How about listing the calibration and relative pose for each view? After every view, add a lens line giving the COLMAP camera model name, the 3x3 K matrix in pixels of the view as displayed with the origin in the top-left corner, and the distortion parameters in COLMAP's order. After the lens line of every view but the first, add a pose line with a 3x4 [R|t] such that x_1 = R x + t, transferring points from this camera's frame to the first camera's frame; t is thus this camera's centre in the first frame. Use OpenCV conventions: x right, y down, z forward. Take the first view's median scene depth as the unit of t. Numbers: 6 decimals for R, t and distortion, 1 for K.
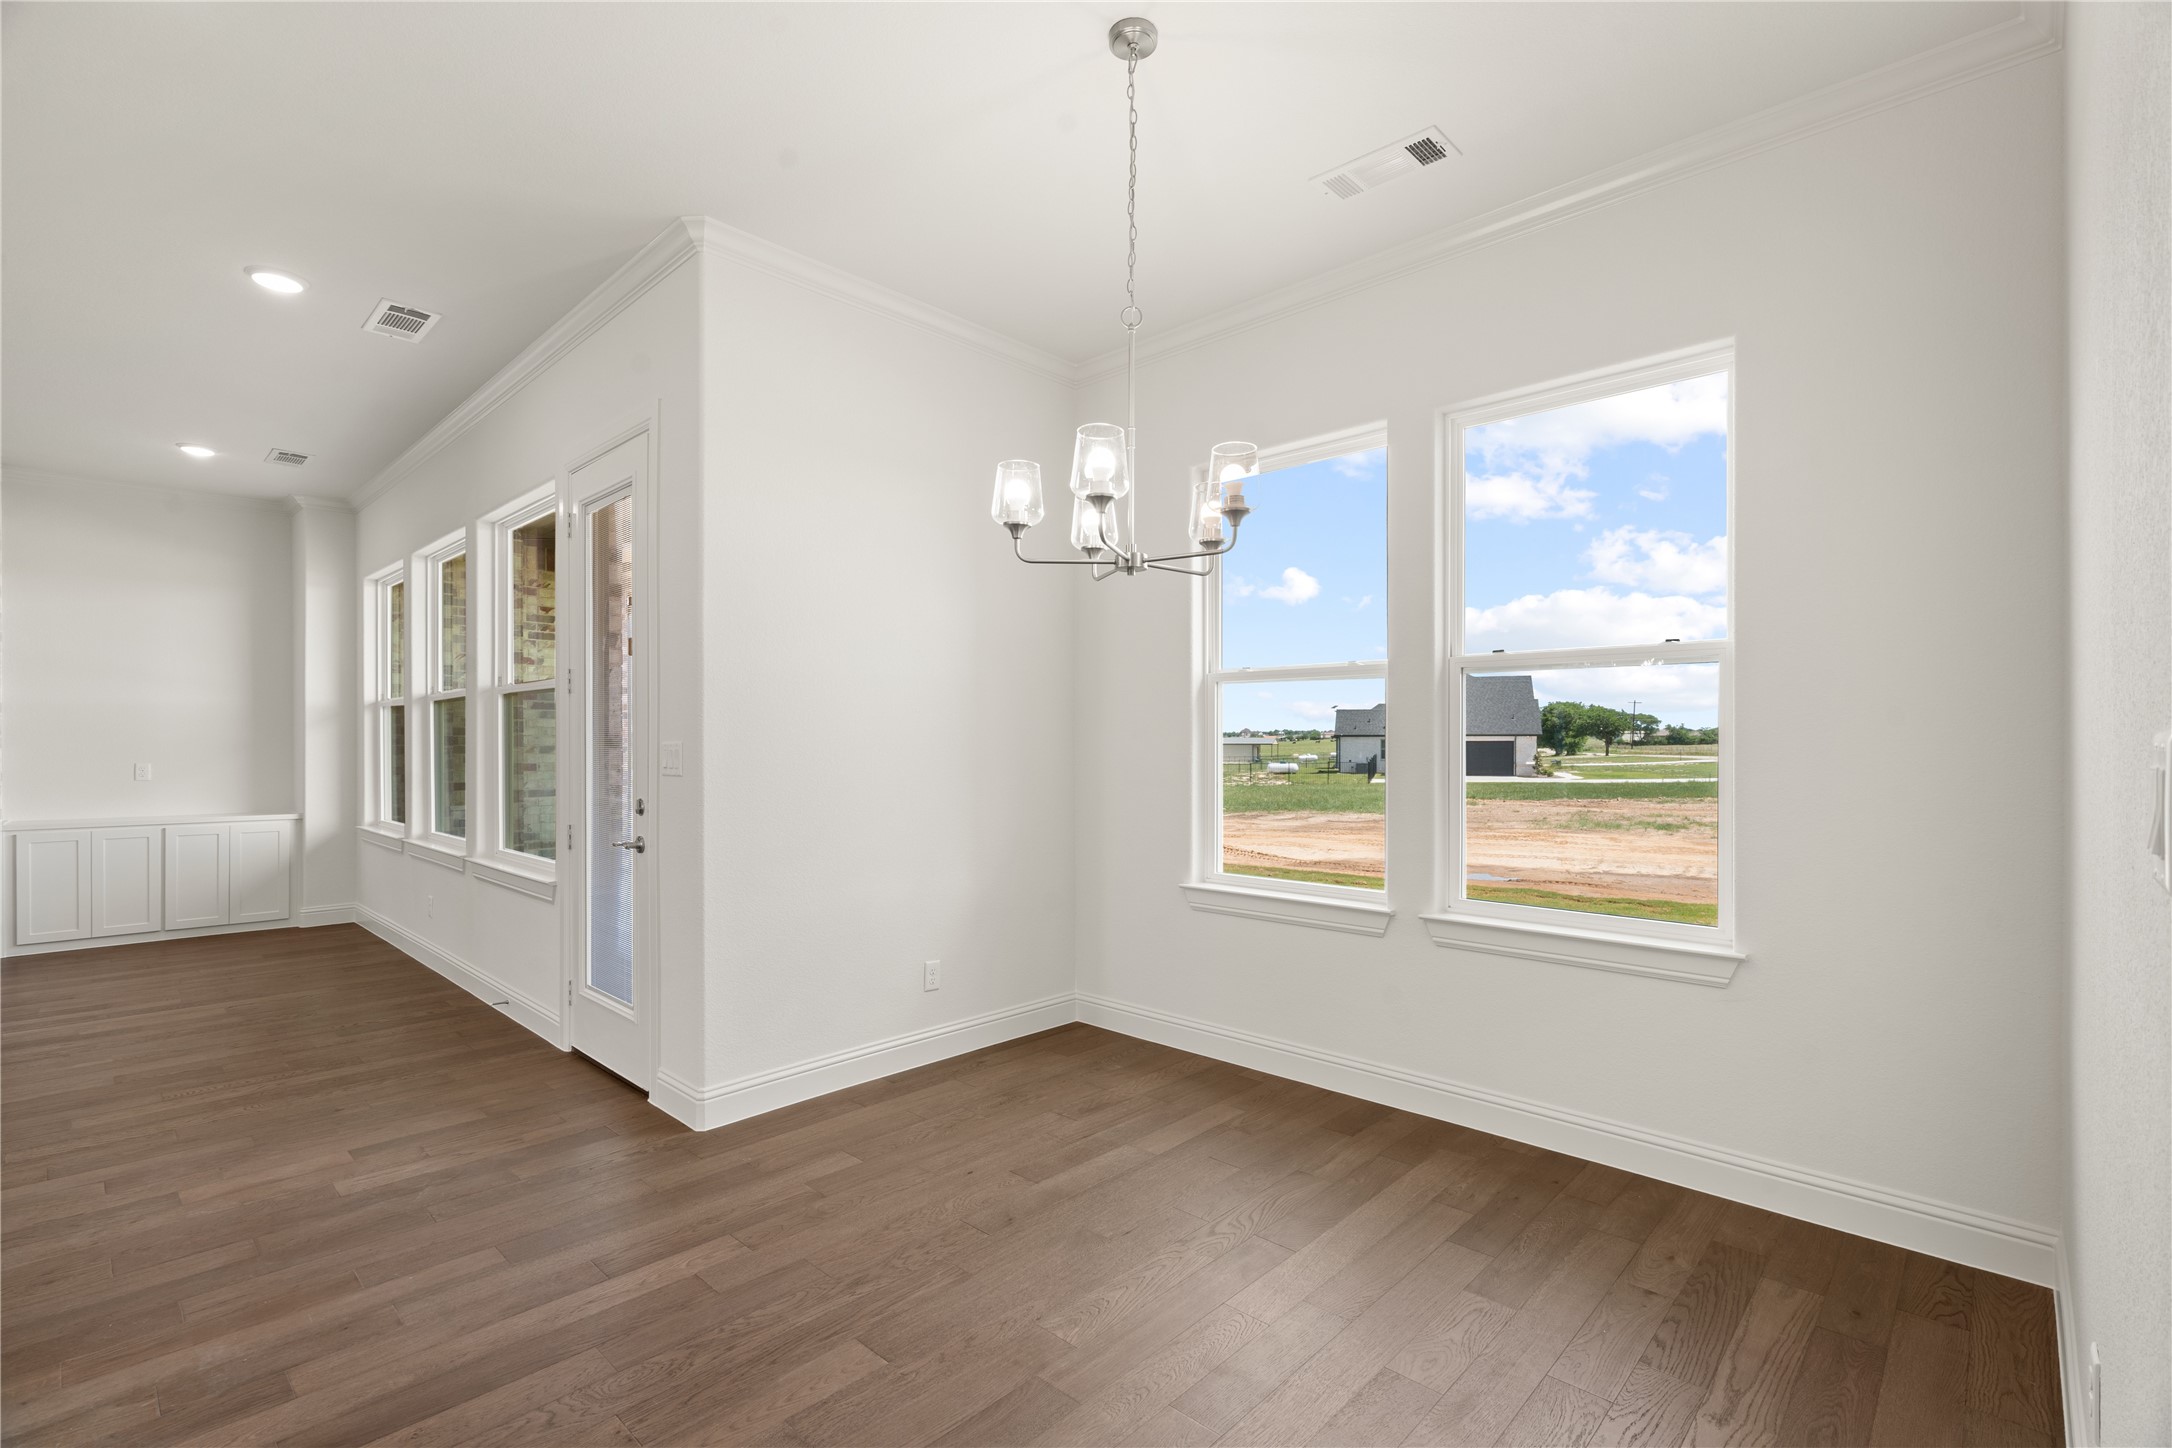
lens RADIAL K [[972.2, 0, 1085.5], [0, 972.2, 739.9], [0, 0, 1]] dist [0.001111, 0.000064]
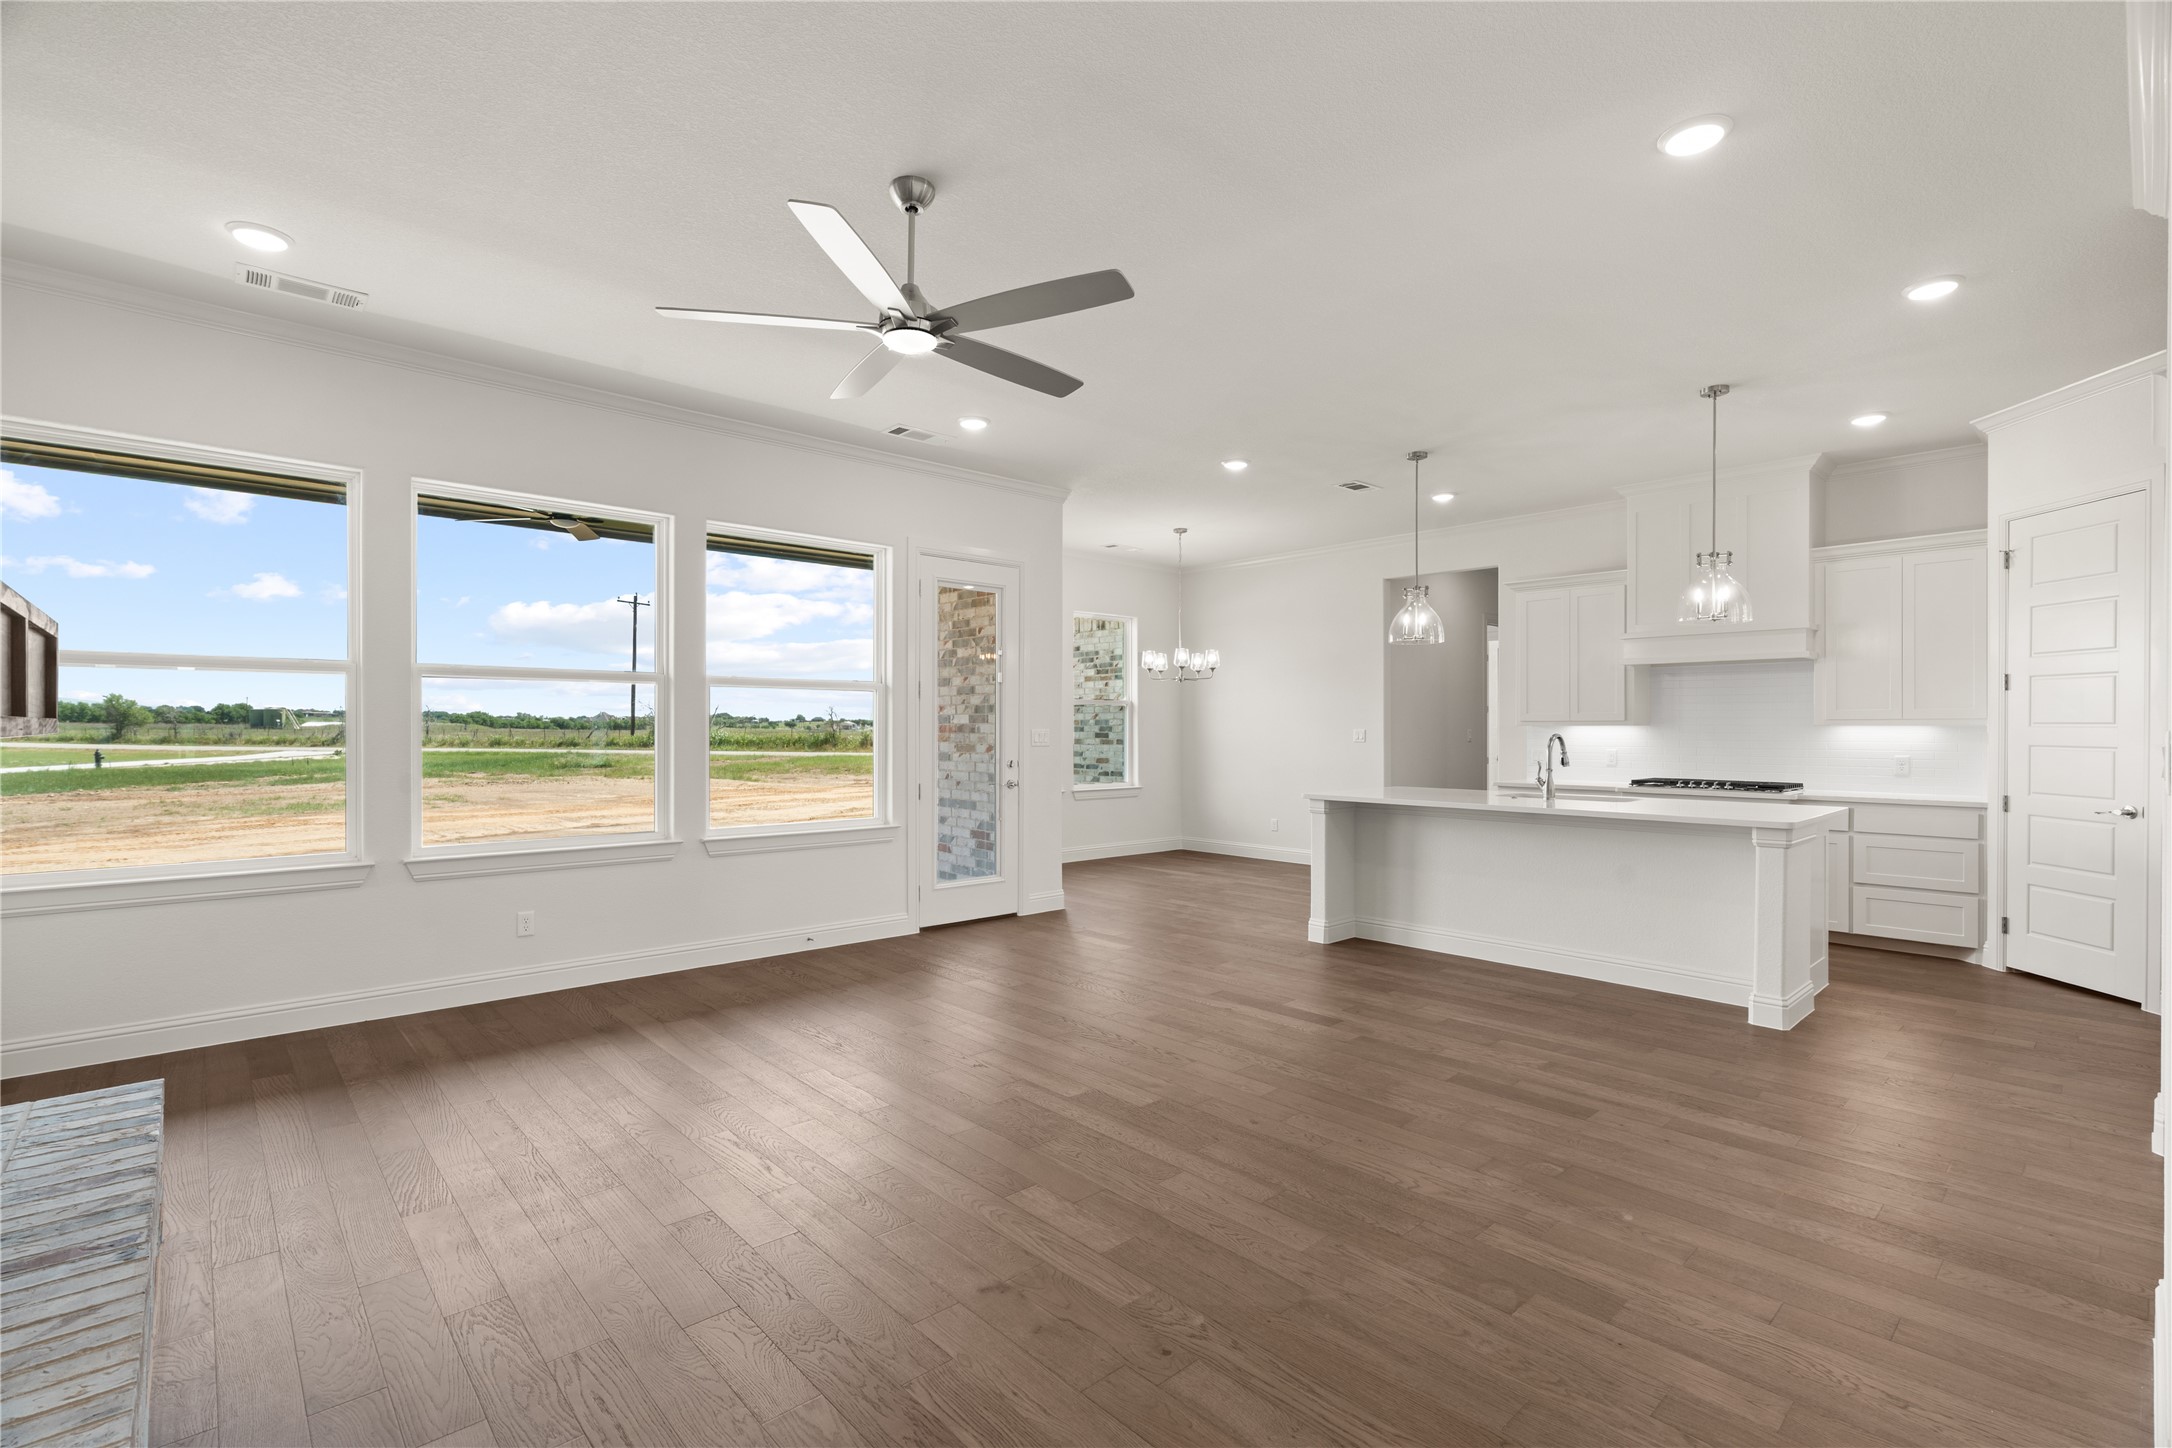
lens RADIAL K [[972.2, 0, 1087.3], [0, 972.2, 727.4], [0, 0, 1]] dist [0.001111, 0.000064]
pose [[0.065801, 0.004647, 0.997822, -1.202993], [-0.005615, 0.999975, -0.004287, 0.001591], [-0.997817, -0.005321, 0.065826, 0.392821]]
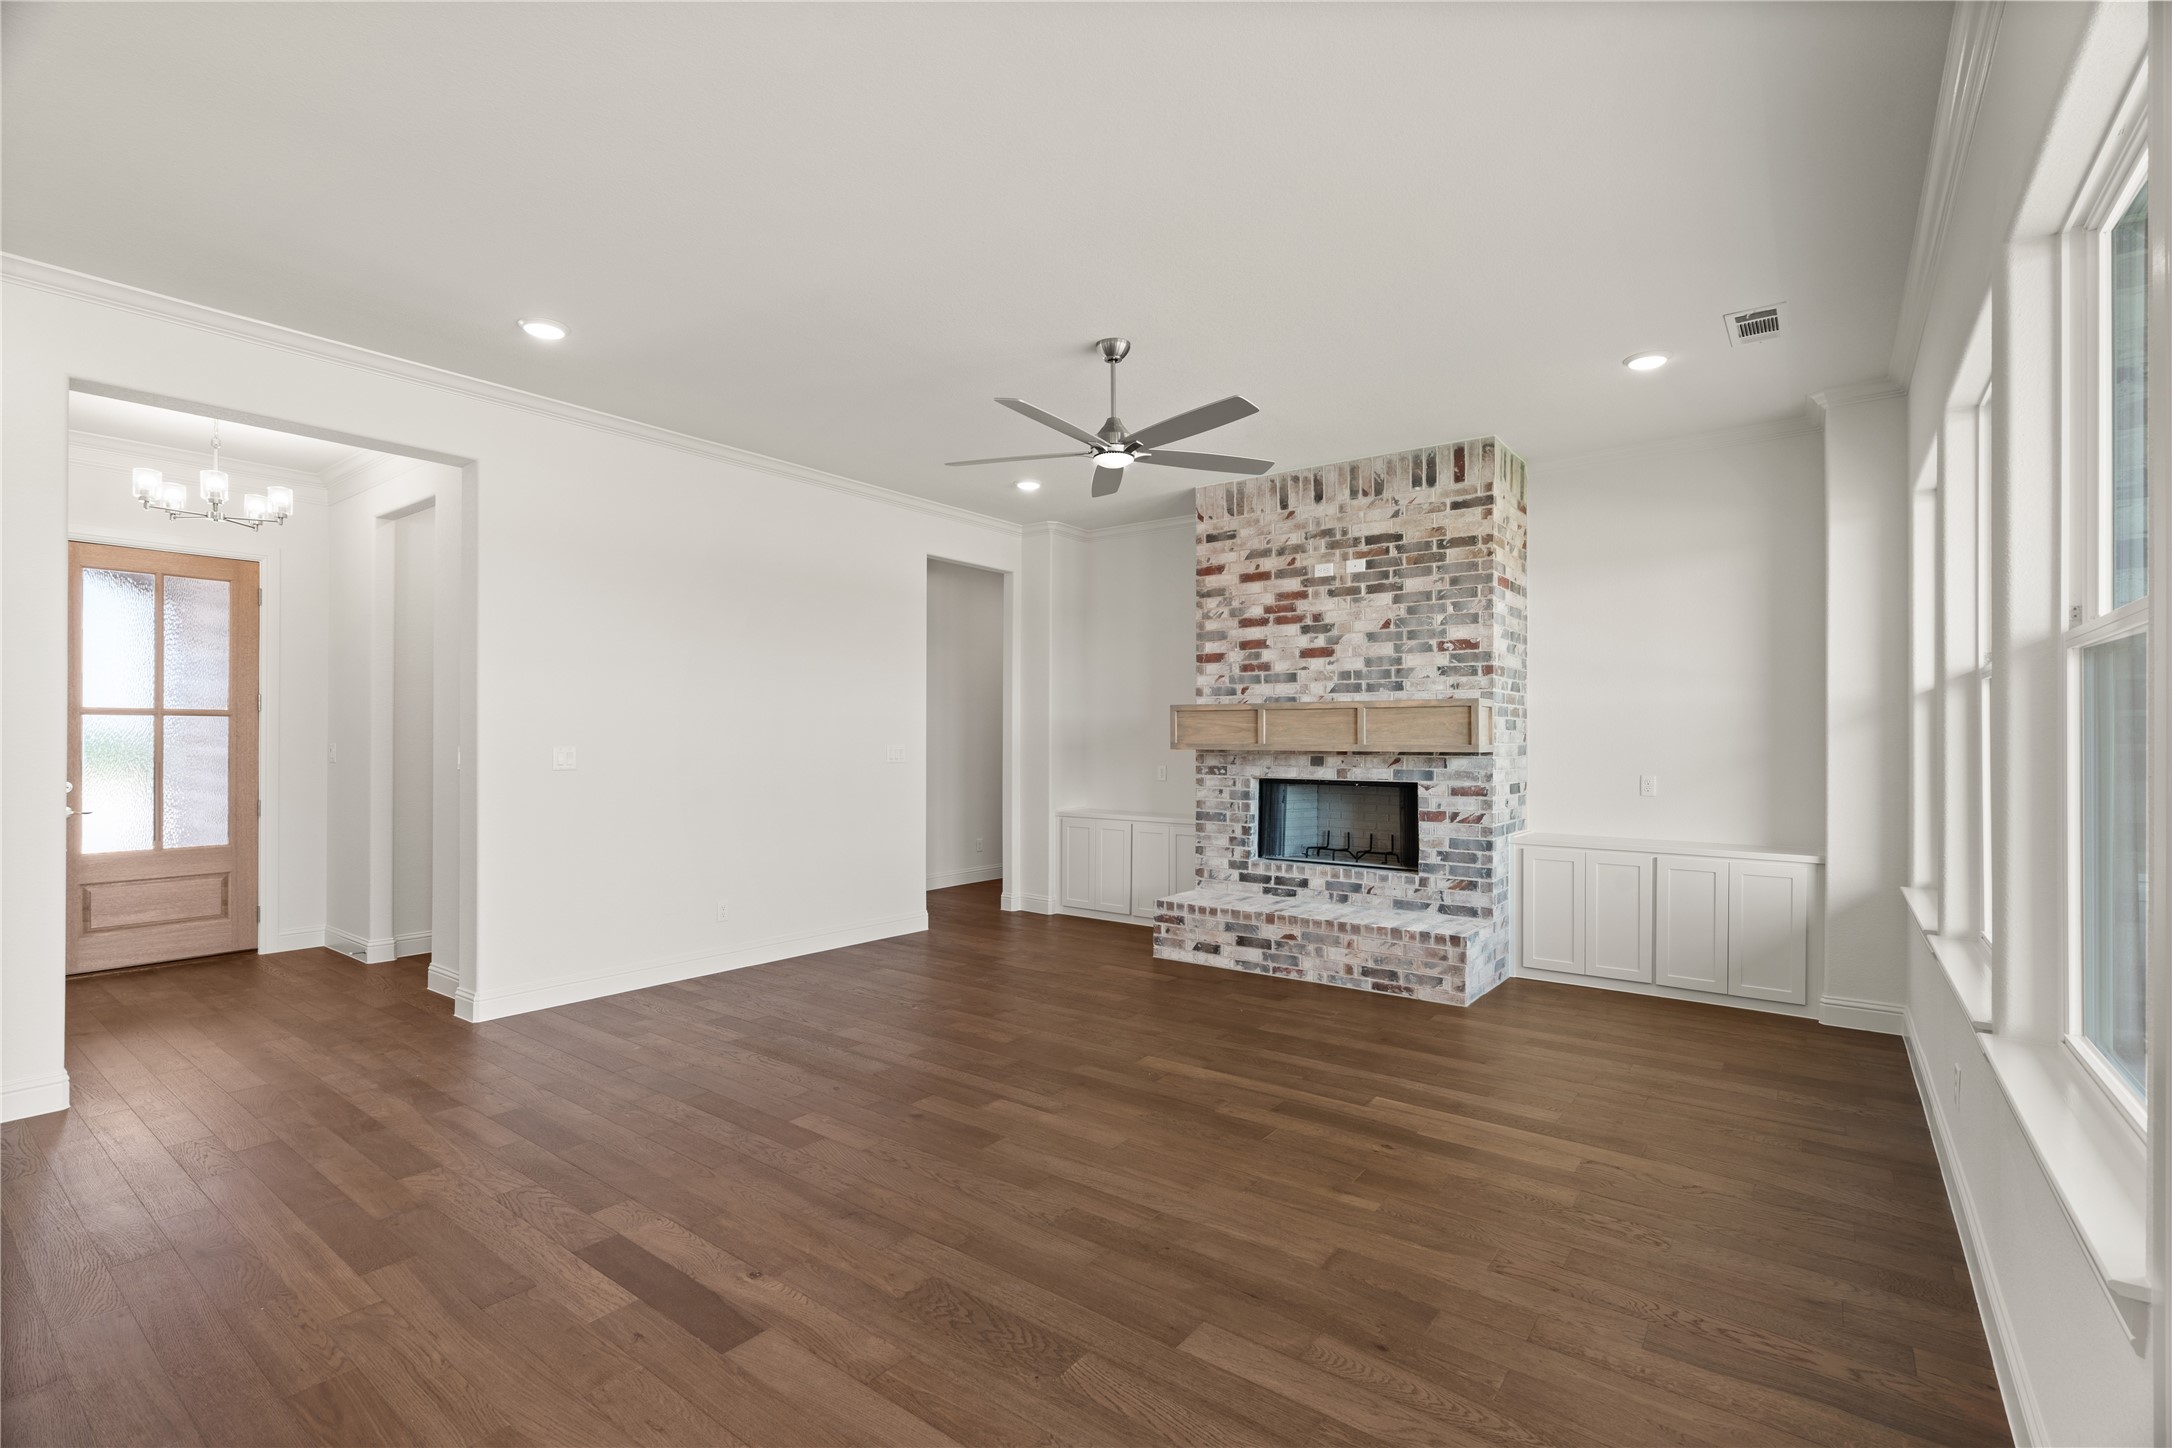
lens RADIAL K [[972.2, 0, 1088.8], [0, 972.2, 738.8], [0, 0, 1]] dist [0.001111, 0.000064]
pose [[0.114407, -0.000467, -0.993434, -0.190083], [-0.000137, 1.000000, -0.000486, -0.007162], [0.993434, 0.000192, 0.114407, 0.420742]]
